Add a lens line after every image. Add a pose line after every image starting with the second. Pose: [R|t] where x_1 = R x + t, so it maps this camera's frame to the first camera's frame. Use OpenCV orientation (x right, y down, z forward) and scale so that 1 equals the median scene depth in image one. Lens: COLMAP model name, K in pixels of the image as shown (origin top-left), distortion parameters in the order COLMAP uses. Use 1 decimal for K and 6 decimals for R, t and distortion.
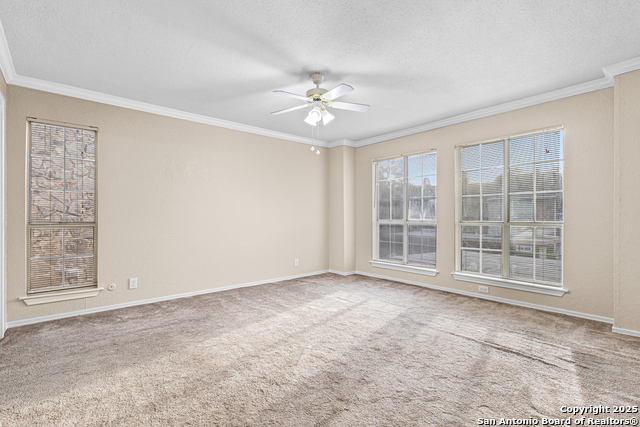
lens RADIAL K [[296.7, 0, 320.0], [0, 296.7, 213.5], [0, 0, 1]] dist [0.000636, -0.000374]
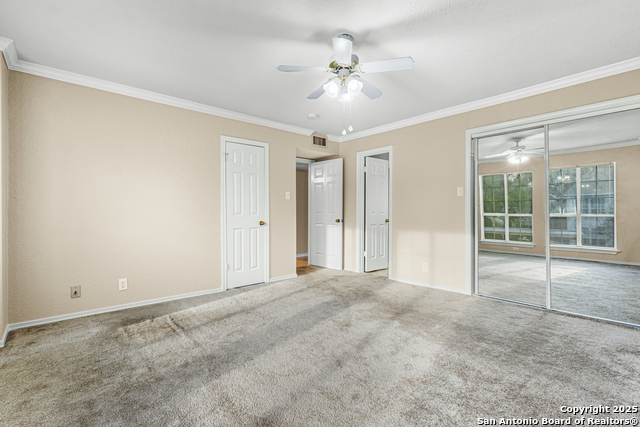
lens RADIAL K [[296.7, 0, 320.0], [0, 296.7, 213.5], [0, 0, 1]] dist [0.000636, -0.000374]
pose [[-0.999765, 0.002308, -0.021566, 0.086460], [0.002390, 0.999990, -0.003744, 0.013334], [0.021557, -0.003795, -0.999760, 2.172351]]
